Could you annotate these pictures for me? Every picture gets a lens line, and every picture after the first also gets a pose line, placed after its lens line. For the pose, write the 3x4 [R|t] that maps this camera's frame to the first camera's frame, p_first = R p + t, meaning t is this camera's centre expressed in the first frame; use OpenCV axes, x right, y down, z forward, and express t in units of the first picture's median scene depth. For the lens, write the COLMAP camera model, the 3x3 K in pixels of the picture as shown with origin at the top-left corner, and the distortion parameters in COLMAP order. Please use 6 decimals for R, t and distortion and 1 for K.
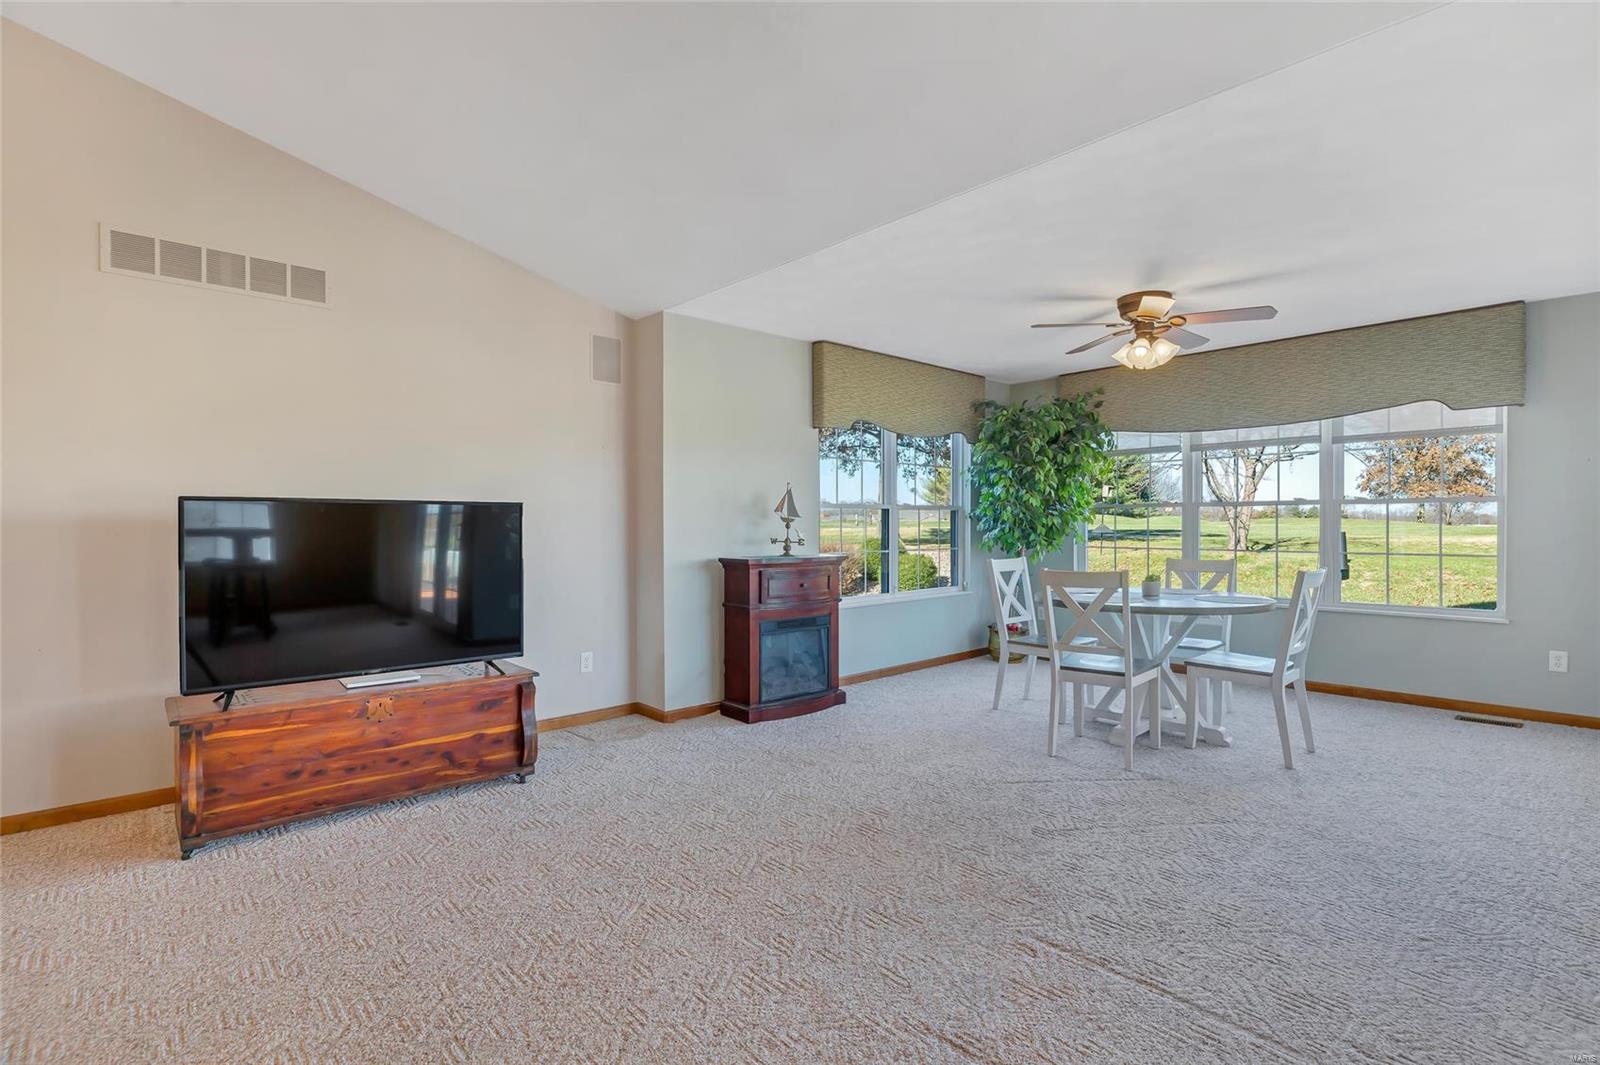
lens RADIAL K [[752.3, 0, 802.4], [0, 752.3, 527.4], [0, 0, 1]] dist [-0.000458, -0.000671]
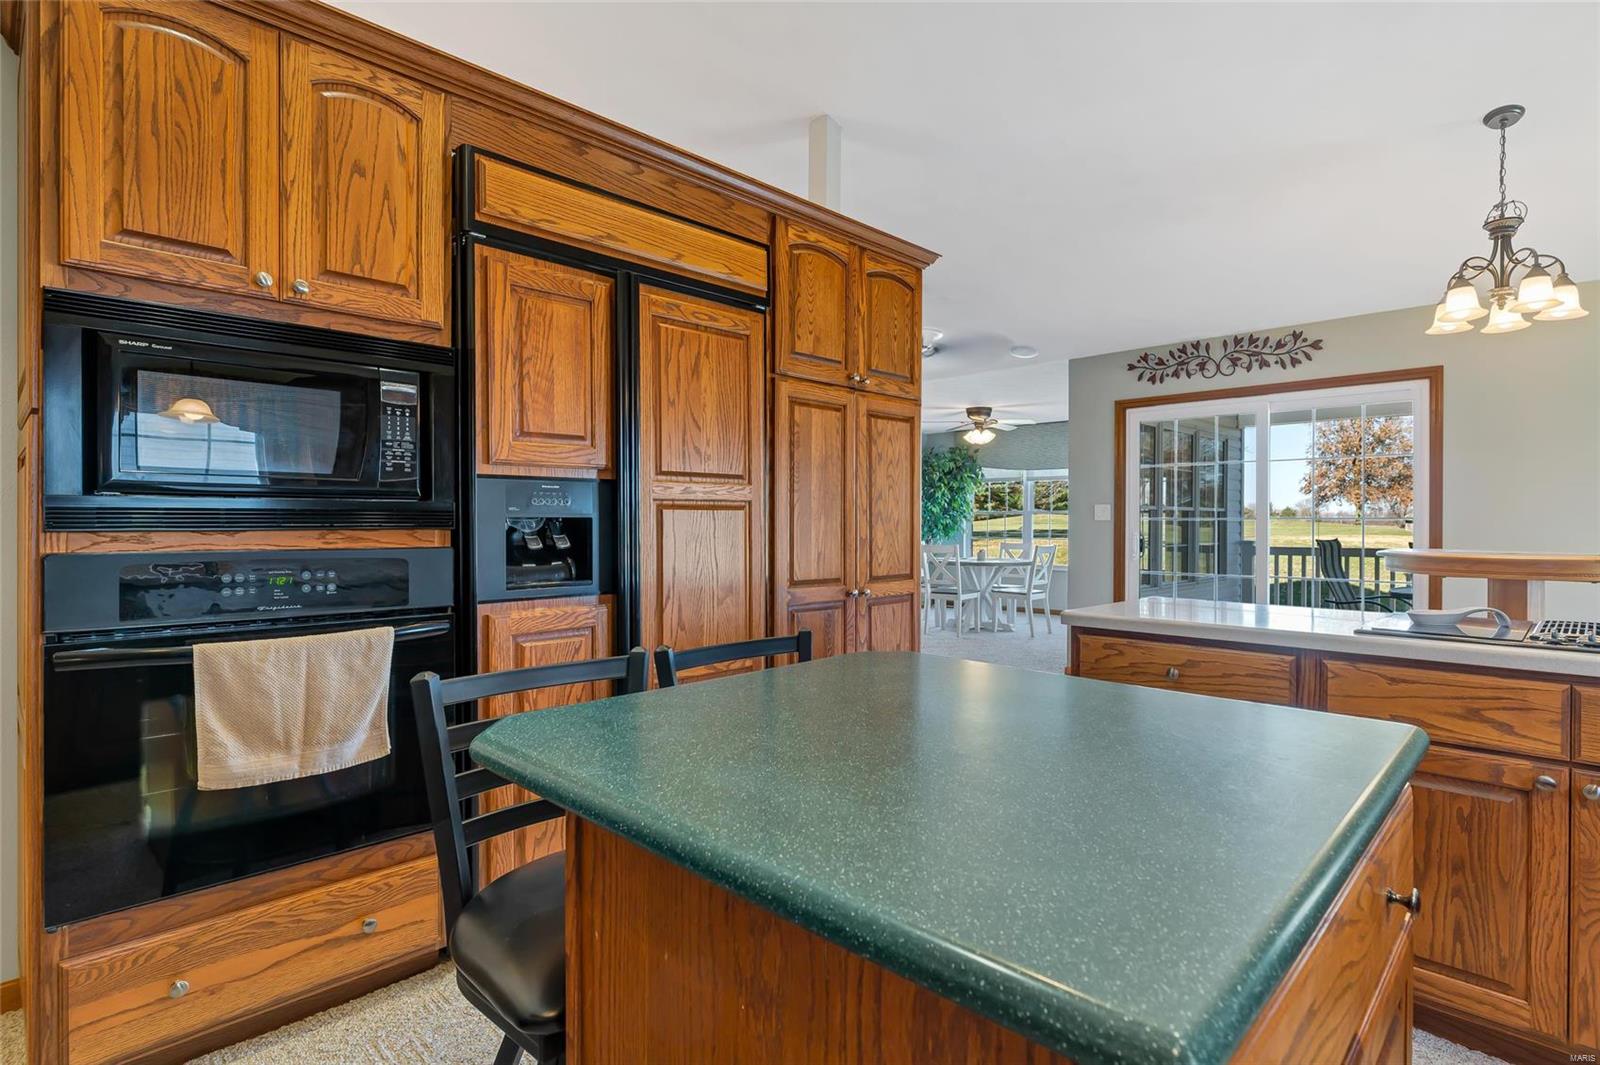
lens RADIAL K [[777.6, 0, 801.0], [0, 777.6, 536.6], [0, 0, 1]] dist [-0.019583, -0.000125]
pose [[0.998297, 0.008051, 0.057786, -0.089406], [-0.008909, 0.999854, 0.014611, 0.002903], [-0.057660, -0.015101, 0.998222, -0.700877]]
